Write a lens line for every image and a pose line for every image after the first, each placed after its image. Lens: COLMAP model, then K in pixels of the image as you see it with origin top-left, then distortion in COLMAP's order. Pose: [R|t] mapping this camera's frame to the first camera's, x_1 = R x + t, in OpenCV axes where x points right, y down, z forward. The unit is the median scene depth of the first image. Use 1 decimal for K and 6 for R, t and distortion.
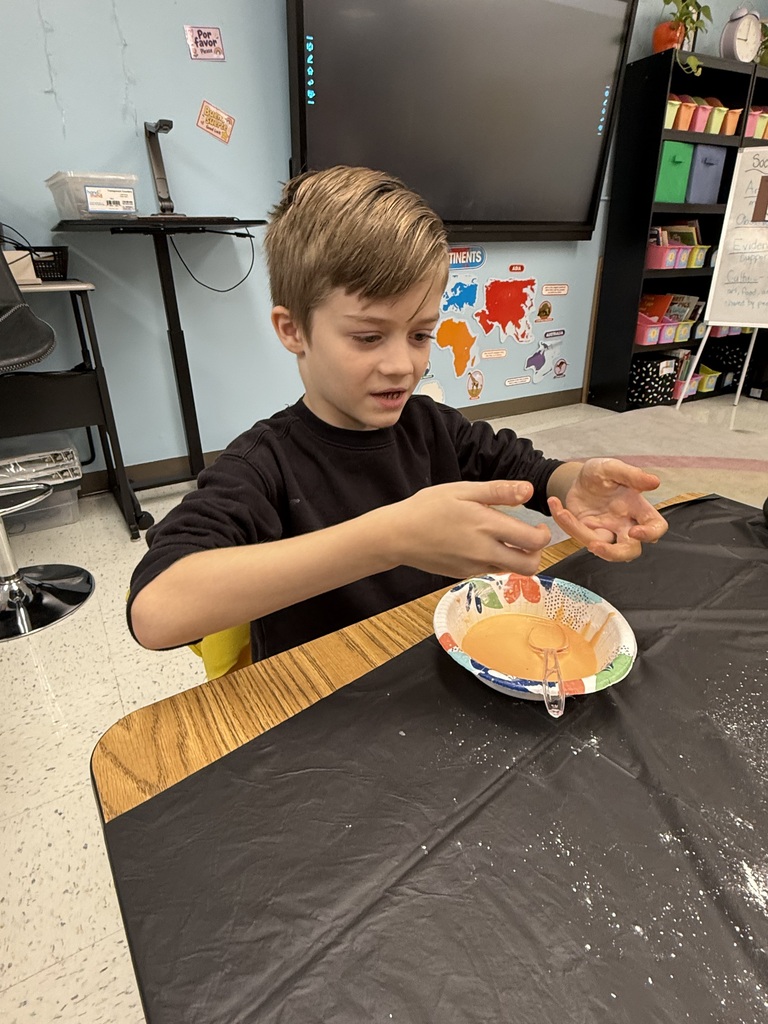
lens RADIAL K [[583.7, 0, 381.7], [0, 583.7, 508.0], [0, 0, 1]] dist [0.004819, -0.002805]
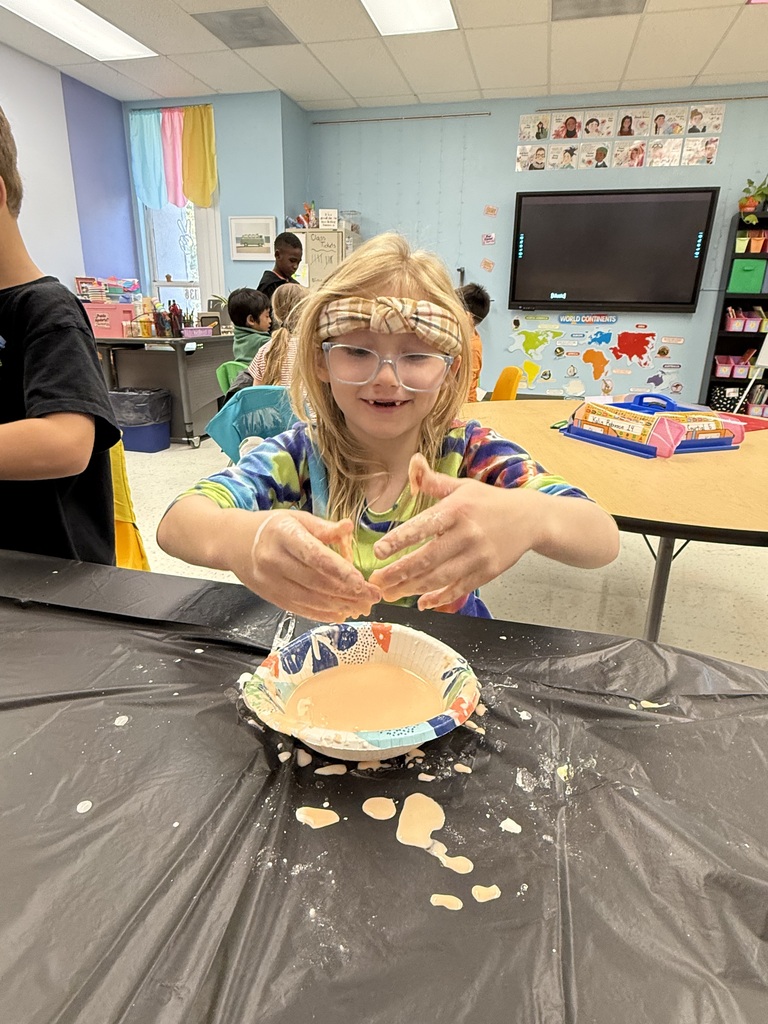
lens RADIAL K [[583.7, 0, 384.4], [0, 583.7, 509.8], [0, 0, 1]] dist [0.004819, -0.002805]
pose [[0.695178, 0.258161, -0.670881, 1.032127], [-0.322777, 0.946013, 0.029566, 0.334133], [0.642295, 0.195991, 0.740975, -0.750118]]
